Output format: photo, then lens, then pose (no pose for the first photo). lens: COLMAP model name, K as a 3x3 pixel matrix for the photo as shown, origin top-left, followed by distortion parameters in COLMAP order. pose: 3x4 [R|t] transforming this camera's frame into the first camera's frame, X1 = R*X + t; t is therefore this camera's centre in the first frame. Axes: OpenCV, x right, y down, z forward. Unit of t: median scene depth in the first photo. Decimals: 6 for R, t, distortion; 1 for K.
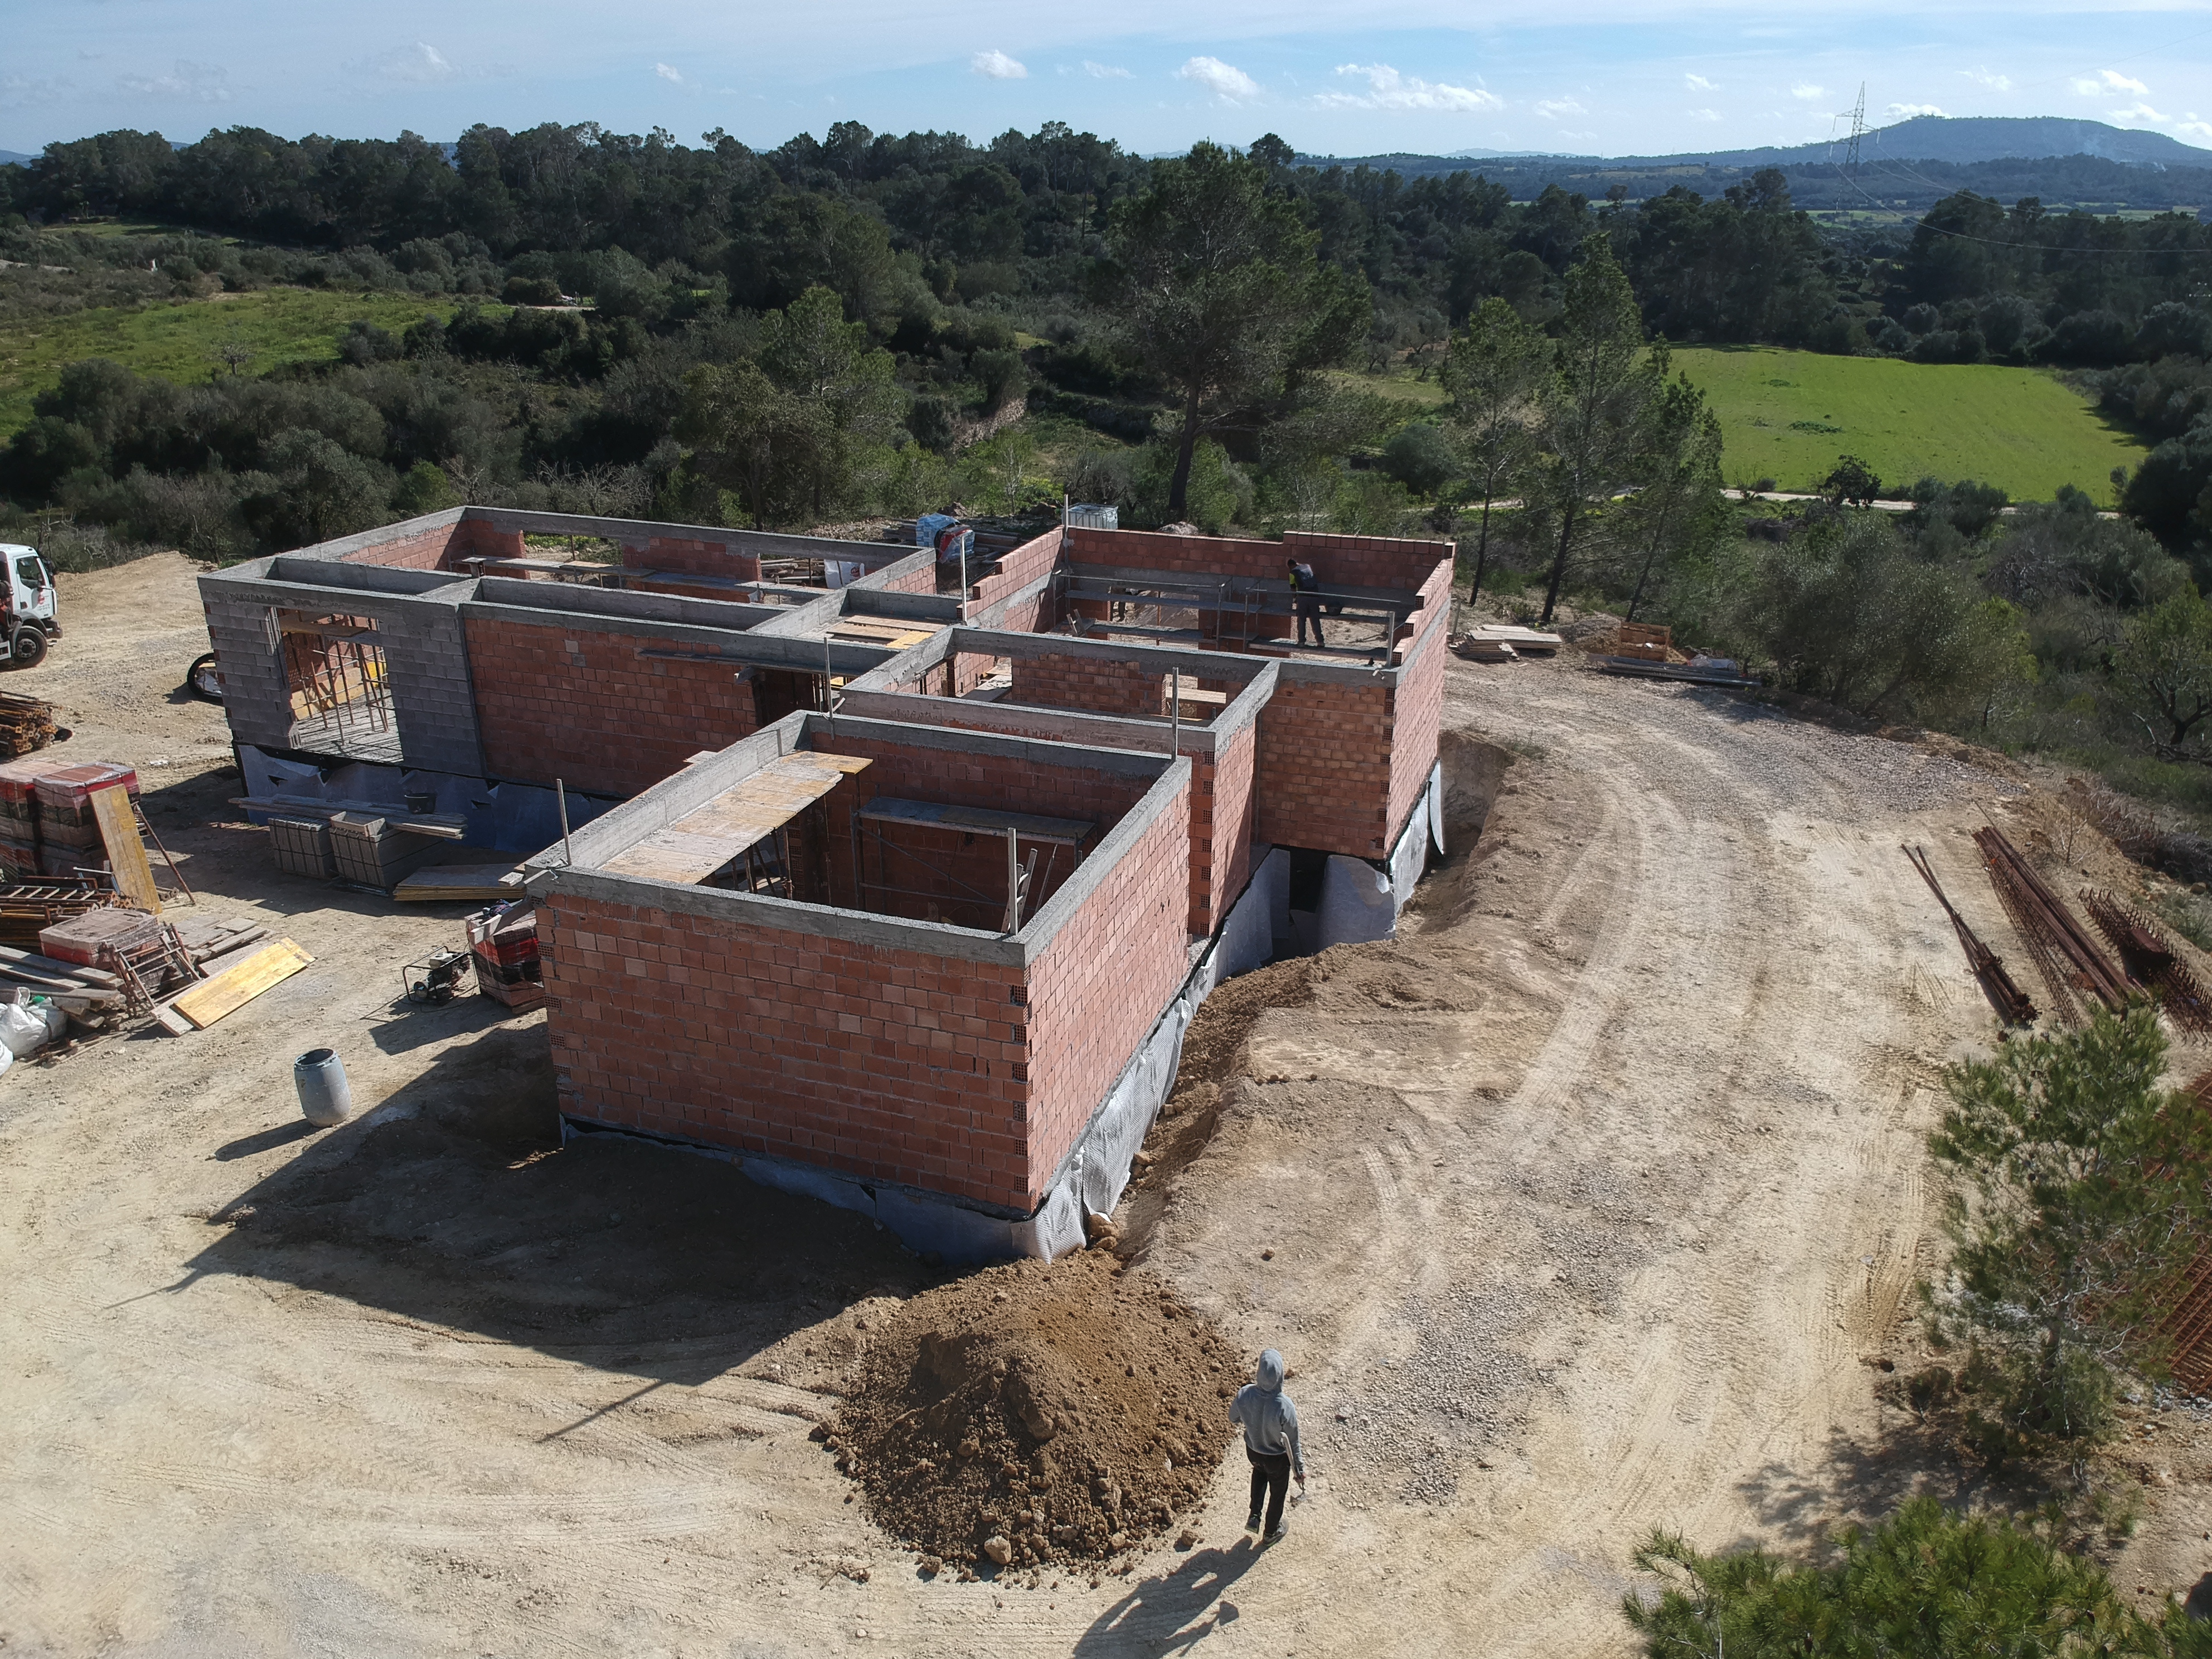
lens RADIAL K [[1622.2, 0, 1153.6], [0, 1622.2, 854.6], [0, 0, 1]] dist [0.059013, -0.111533]
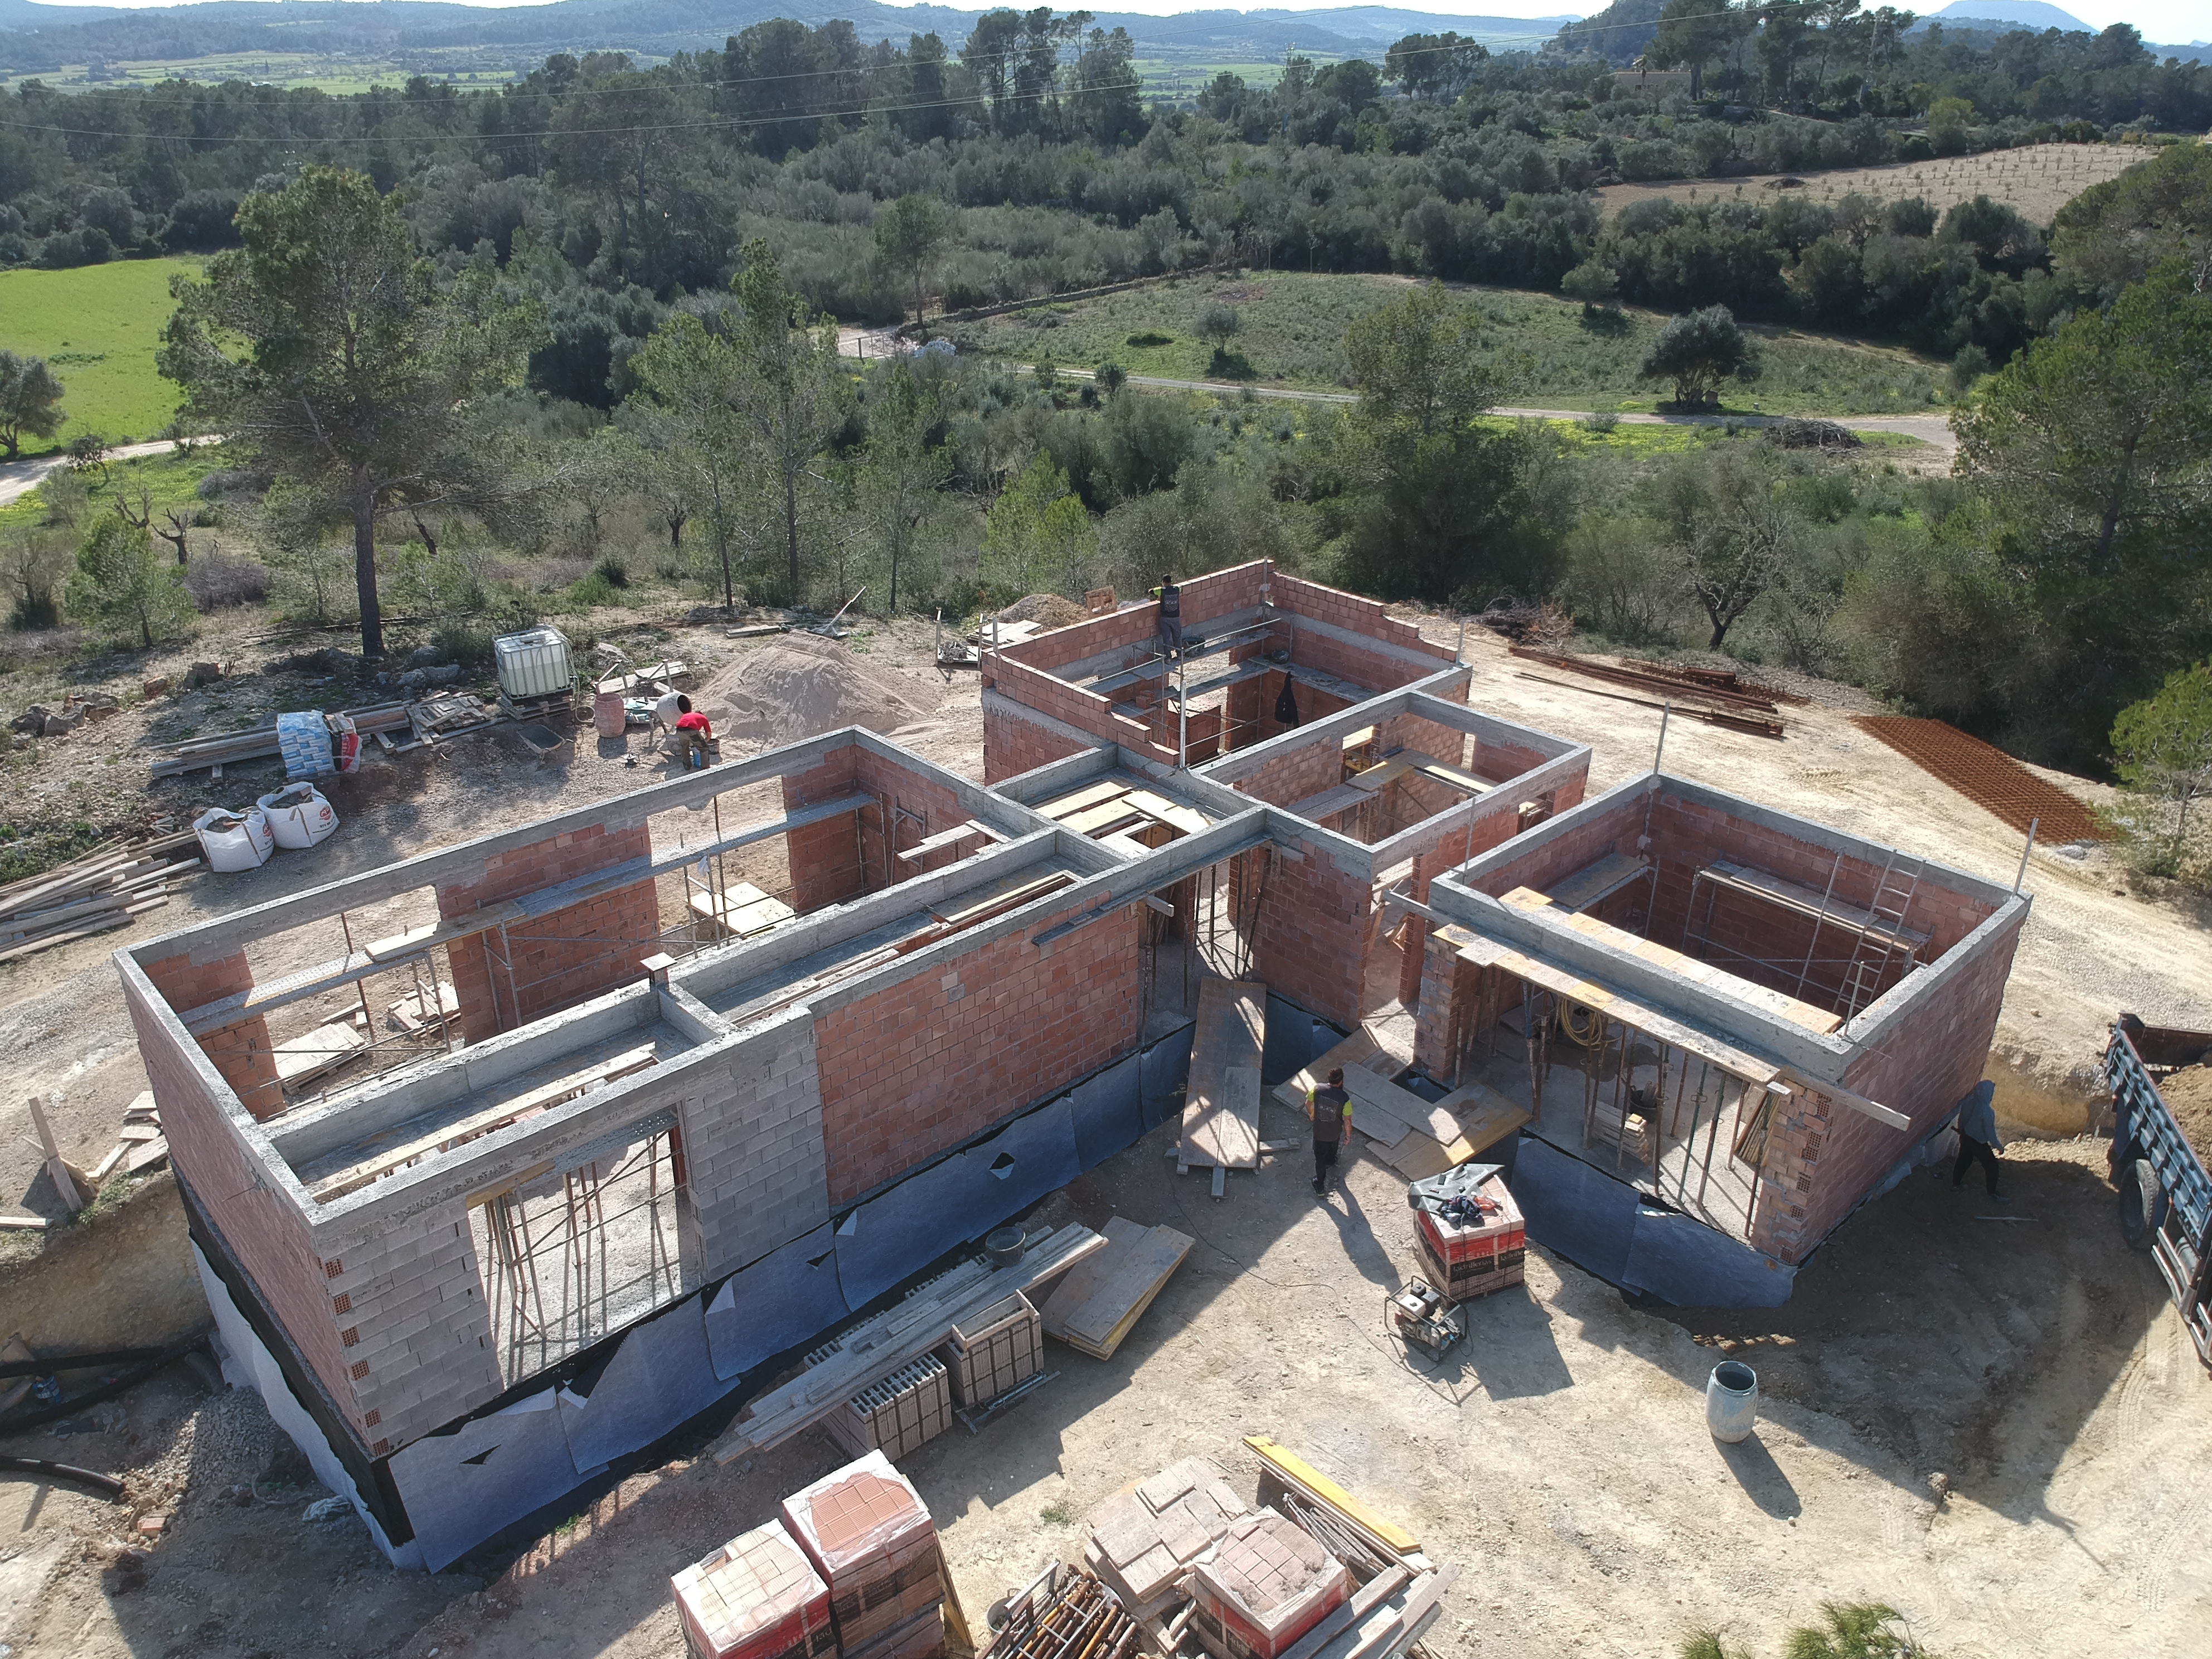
lens RADIAL K [[1622.2, 0, 1121.4], [0, 1622.2, 840.4], [0, 0, 1]] dist [0.059013, -0.111533]
pose [[0.462701, -0.395715, 0.793295, -0.988610], [0.338034, 0.905995, 0.254769, -0.390723], [-0.819537, 0.150279, 0.552969, 0.549117]]
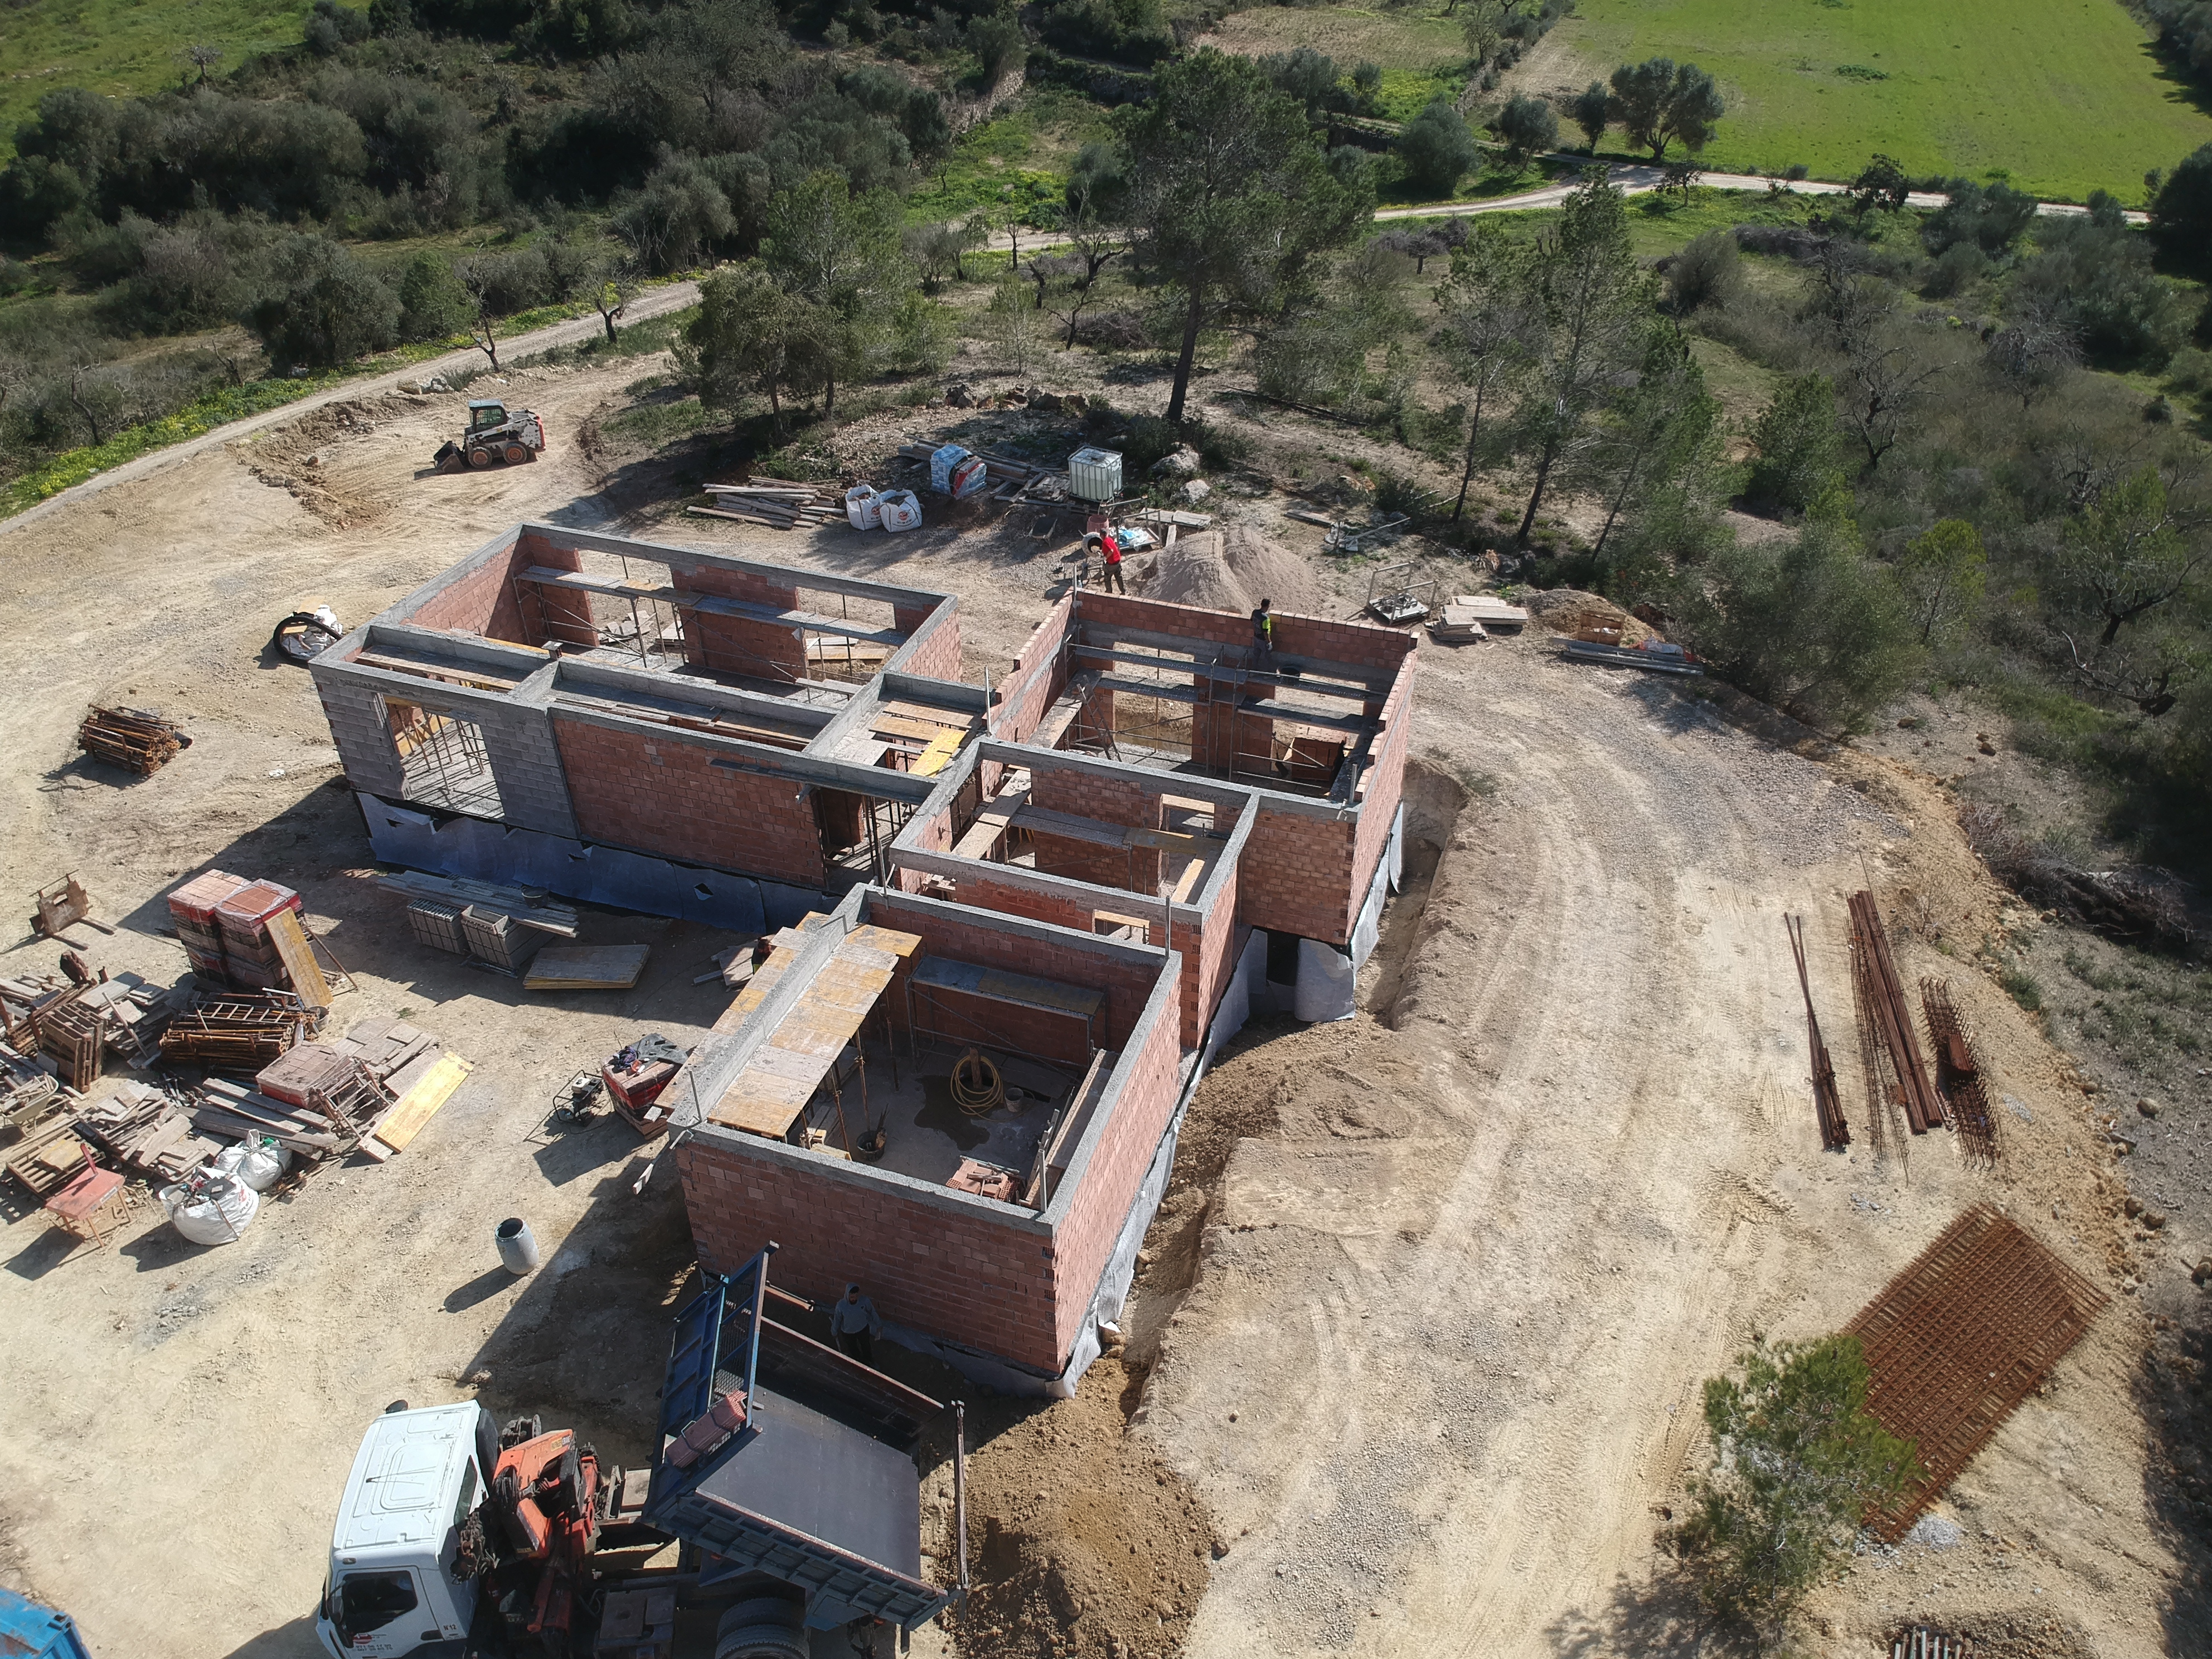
lens RADIAL K [[1622.2, 0, 1162.6], [0, 1622.2, 836.8], [0, 0, 1]] dist [0.059013, -0.111533]
pose [[0.999981, -0.005435, -0.002748, 0.011088], [0.005916, 0.974041, 0.226294, -0.359157], [0.001447, -0.226306, 0.974055, -0.153223]]
